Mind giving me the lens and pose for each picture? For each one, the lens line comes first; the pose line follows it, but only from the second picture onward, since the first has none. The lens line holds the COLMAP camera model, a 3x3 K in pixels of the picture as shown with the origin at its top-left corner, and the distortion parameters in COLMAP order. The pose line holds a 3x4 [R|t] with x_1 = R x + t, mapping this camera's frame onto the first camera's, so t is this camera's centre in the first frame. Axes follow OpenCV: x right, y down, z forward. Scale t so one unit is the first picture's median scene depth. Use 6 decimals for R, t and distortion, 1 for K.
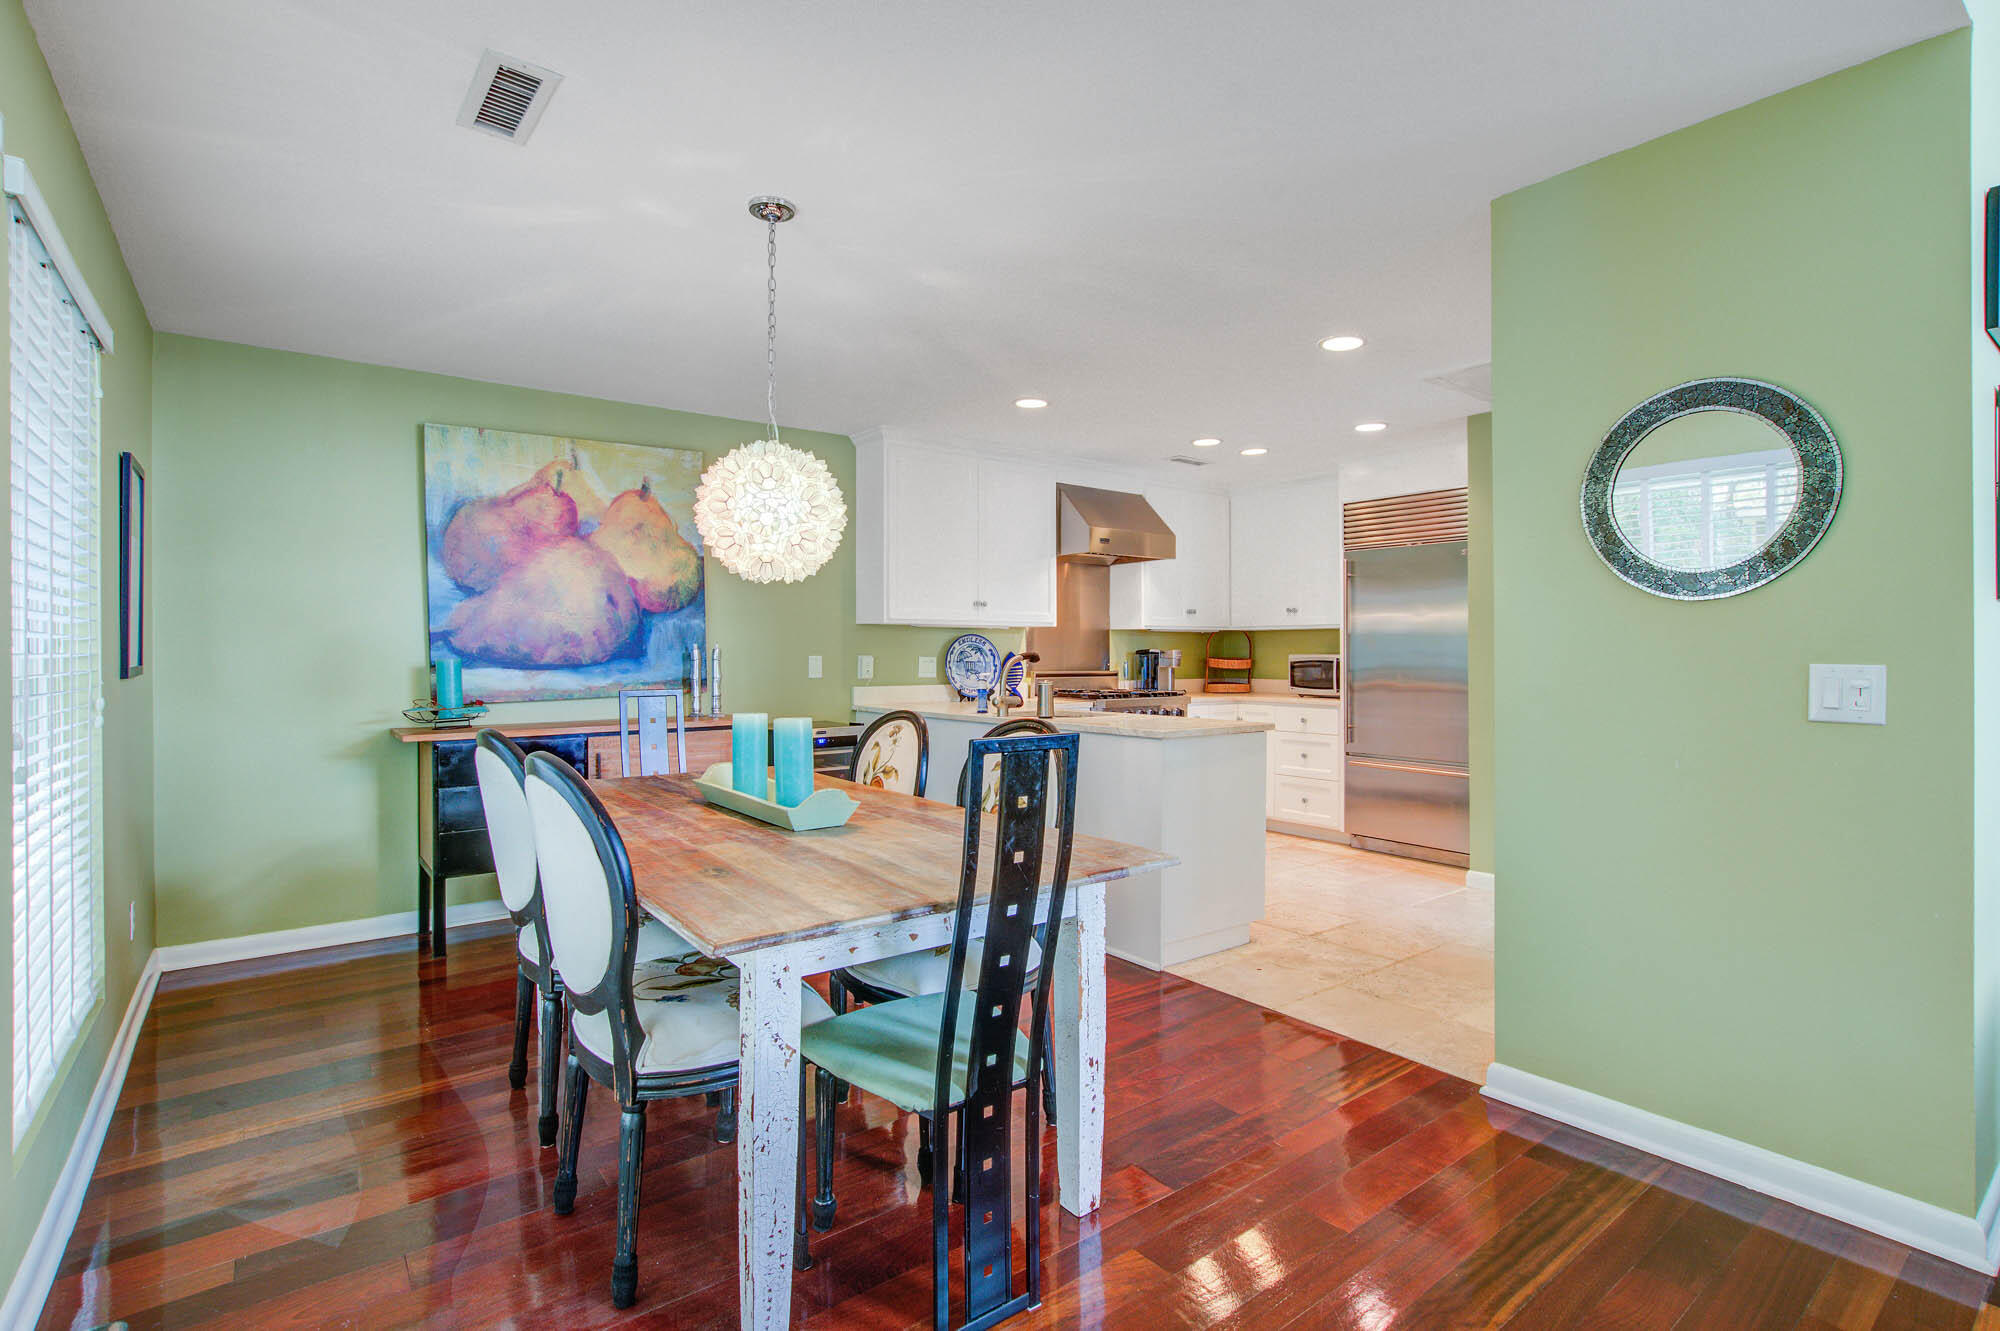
lens RADIAL K [[990.3, 0, 1006.1], [0, 990.3, 676.5], [0, 0, 1]] dist [-0.017158, 0.000978]
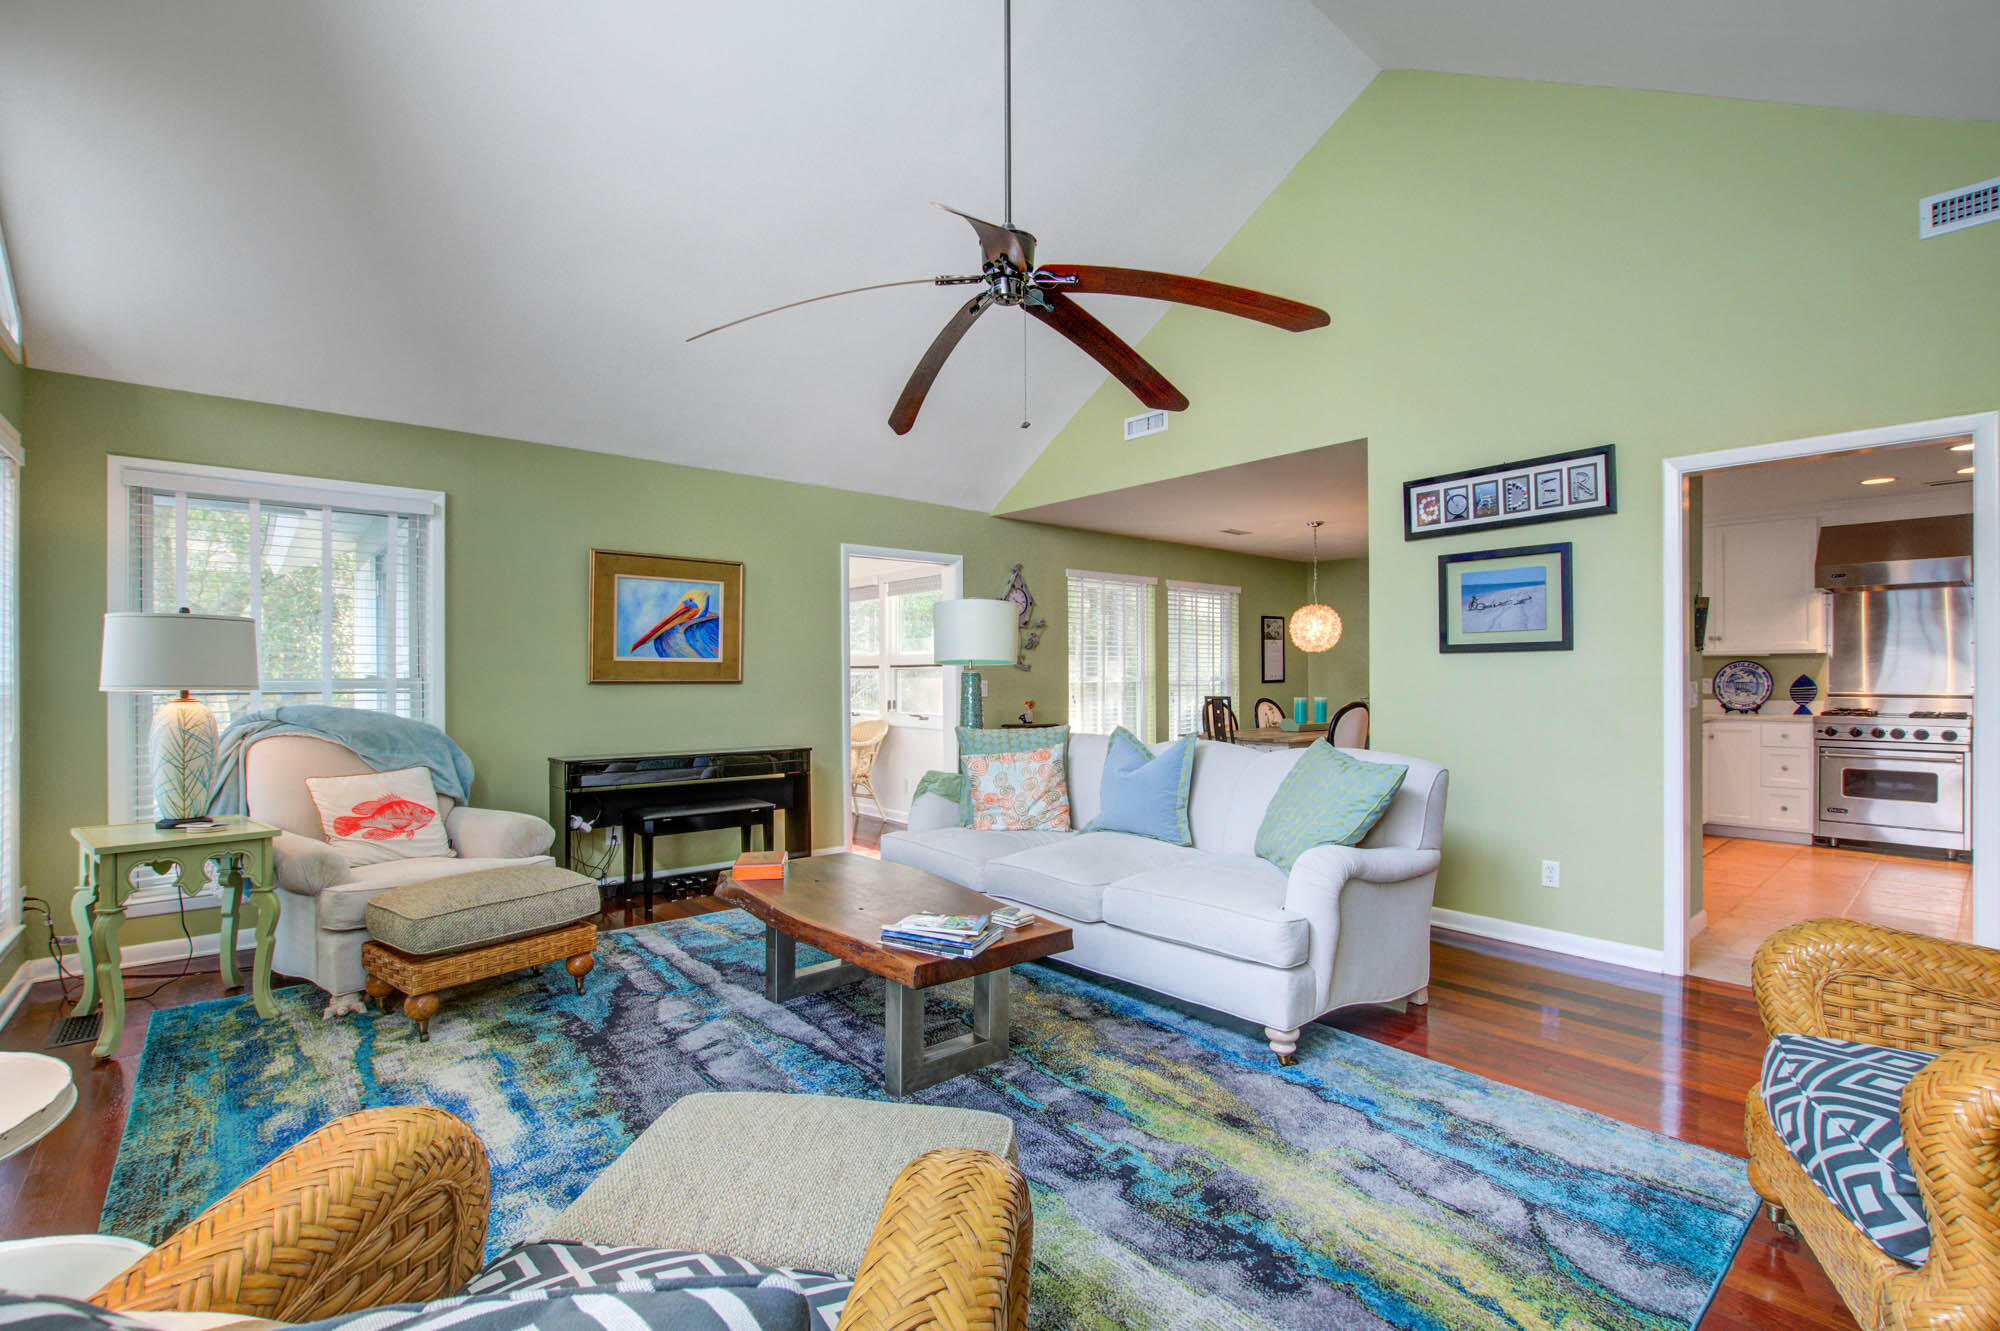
lens RADIAL K [[879.7, 0, 1024.7], [0, 879.7, 684.4], [0, 0, 1]] dist [-0.023537, 0.001597]
pose [[0.084524, 0.015823, -0.996296, 1.275251], [-0.015498, 0.999774, 0.014563, -0.017945], [0.996301, 0.014209, 0.084750, -0.020853]]
